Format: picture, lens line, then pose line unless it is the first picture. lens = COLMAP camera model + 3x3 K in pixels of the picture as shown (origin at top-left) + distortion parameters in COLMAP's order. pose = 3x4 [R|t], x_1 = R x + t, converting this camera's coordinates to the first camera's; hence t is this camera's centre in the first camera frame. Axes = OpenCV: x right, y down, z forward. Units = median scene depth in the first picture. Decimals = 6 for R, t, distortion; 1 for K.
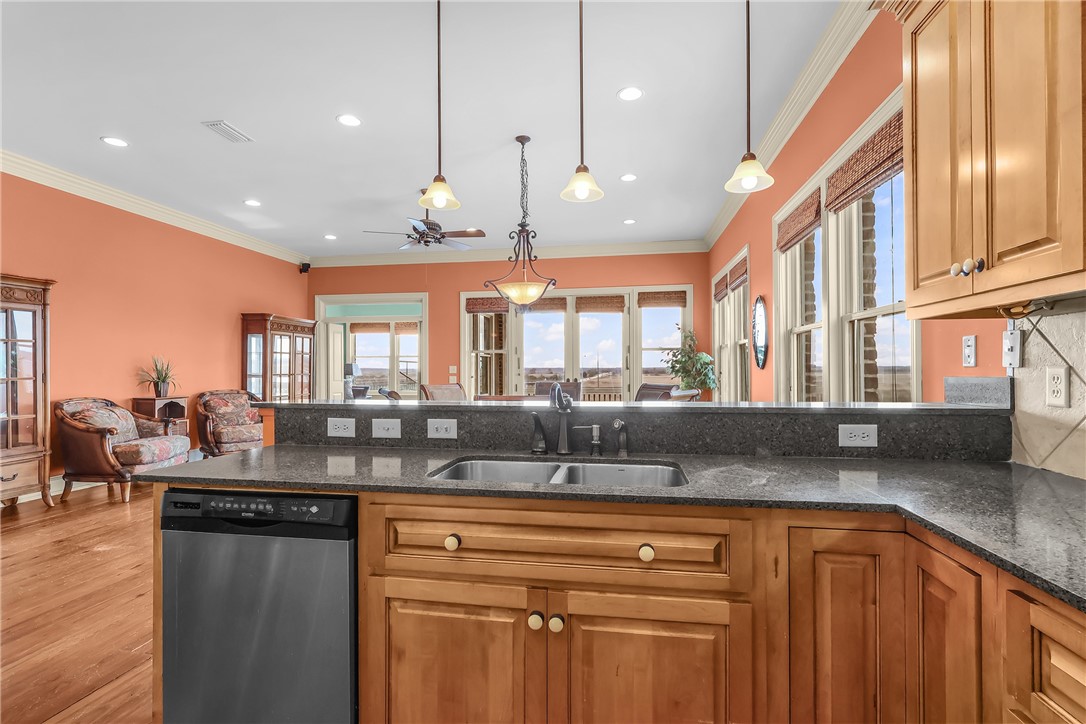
lens RADIAL K [[511.1, 0, 536.4], [0, 511.1, 369.4], [0, 0, 1]] dist [-0.001344, 0.001441]
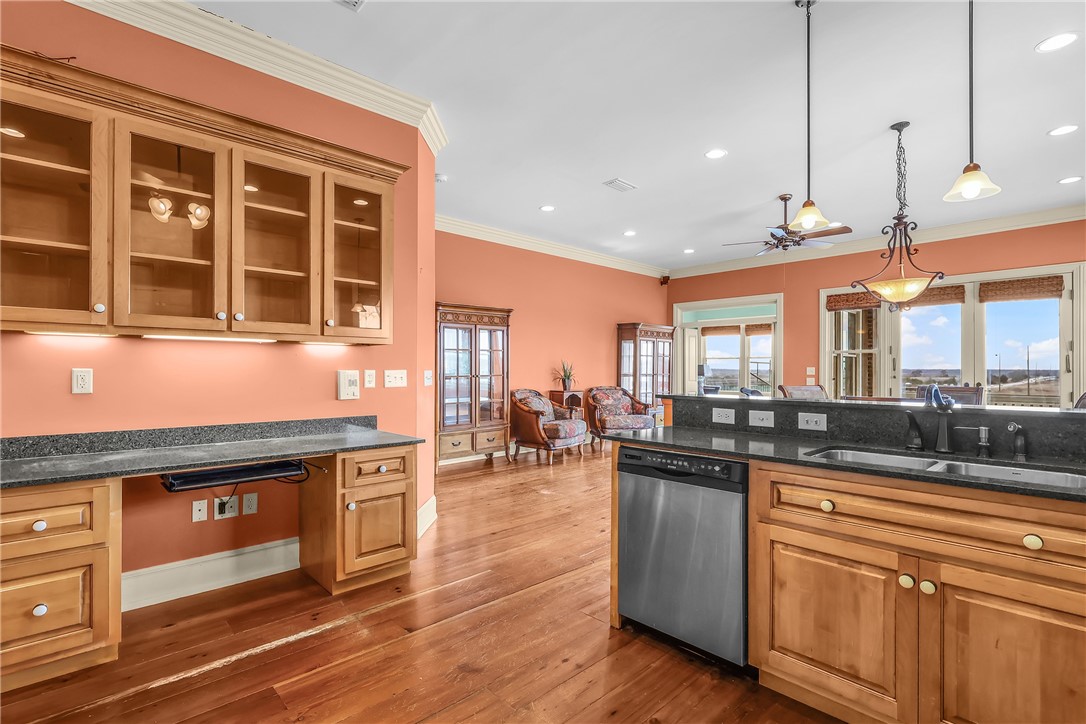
lens RADIAL K [[511.1, 0, 539.7], [0, 511.1, 368.8], [0, 0, 1]] dist [-0.001344, 0.001441]
pose [[0.800594, 0.003726, -0.599195, 0.007192], [-0.005295, 0.999986, -0.000856, -0.000435], [0.599183, 0.003858, 0.800603, -0.134067]]
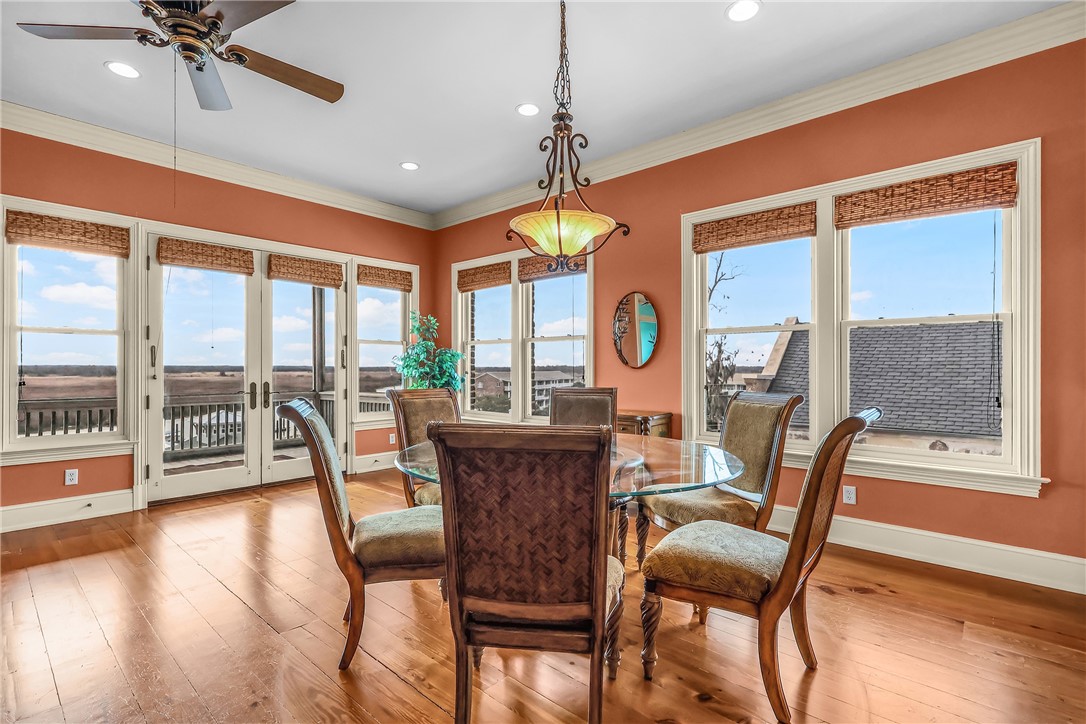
lens RADIAL K [[511.1, 0, 535.1], [0, 511.1, 366.4], [0, 0, 1]] dist [-0.001344, 0.001441]
pose [[0.535959, 0.006521, 0.844219, -0.484221], [-0.002967, 0.999979, -0.005841, 0.000905], [-0.844239, 0.000625, 0.535966, 0.659353]]
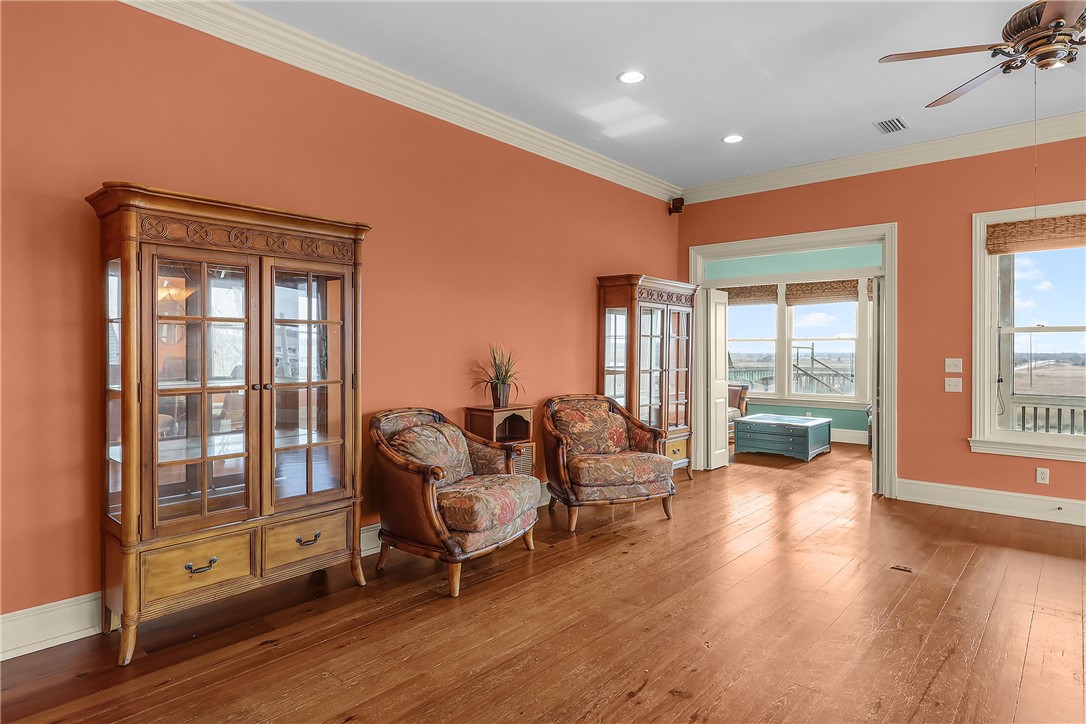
lens RADIAL K [[611.5, 0, 544.5], [0, 611.5, 352.7], [0, 0, 1]] dist [0.009130, -0.002653]
pose [[0.855950, 0.004591, -0.517037, -0.357474], [-0.005309, 0.999986, 0.000090, -0.018710], [0.517031, 0.002668, 0.855963, 0.456462]]
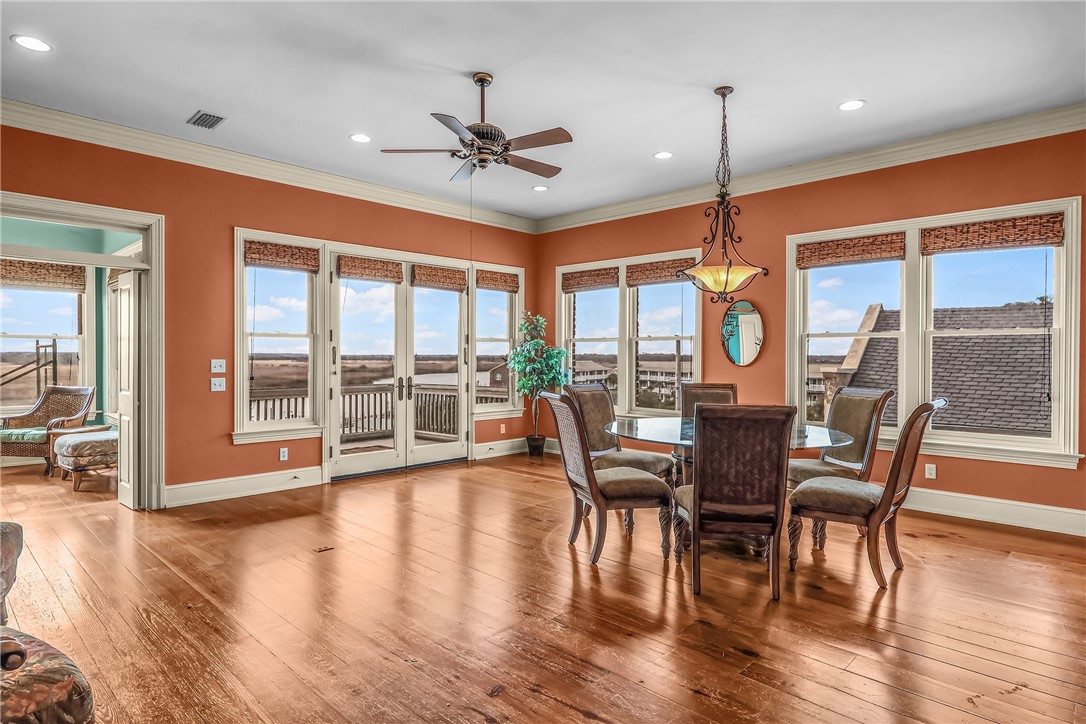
lens RADIAL K [[611.5, 0, 532.9], [0, 611.5, 362.7], [0, 0, 1]] dist [0.009130, -0.002653]
pose [[0.568704, -0.003031, 0.822537, -0.930402], [-0.005356, 0.999958, 0.007387, -0.017586], [-0.822525, -0.008606, 0.568664, 0.633689]]
